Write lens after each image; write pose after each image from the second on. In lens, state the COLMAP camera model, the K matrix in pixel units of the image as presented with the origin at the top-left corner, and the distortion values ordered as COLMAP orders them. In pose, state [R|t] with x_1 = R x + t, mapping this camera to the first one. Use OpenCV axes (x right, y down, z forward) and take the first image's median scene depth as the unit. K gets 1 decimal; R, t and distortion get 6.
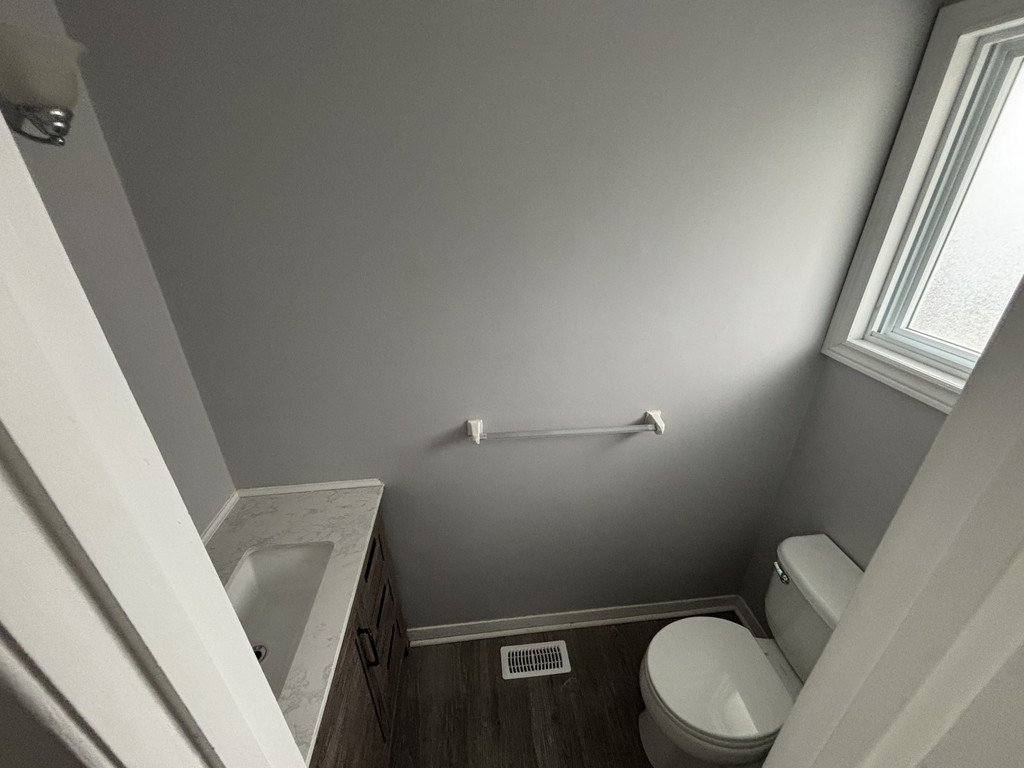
lens RADIAL K [[413.5, 0, 512.1], [0, 413.5, 382.9], [0, 0, 1]] dist [-0.007035, 0.002969]
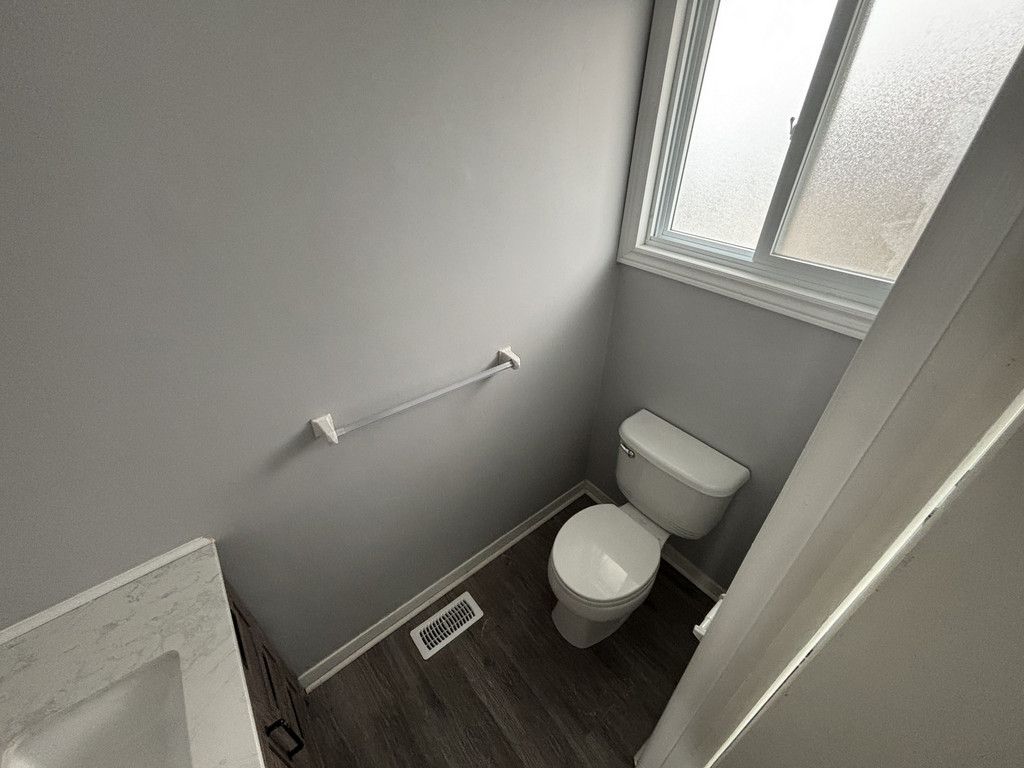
lens RADIAL K [[413.5, 0, 509.5], [0, 413.5, 378.9], [0, 0, 1]] dist [-0.007035, 0.002969]
pose [[0.840850, -0.292524, 0.455414, -0.125848], [0.233396, 0.955092, 0.182552, -0.041216], [-0.488363, -0.047207, 0.871363, 0.126211]]
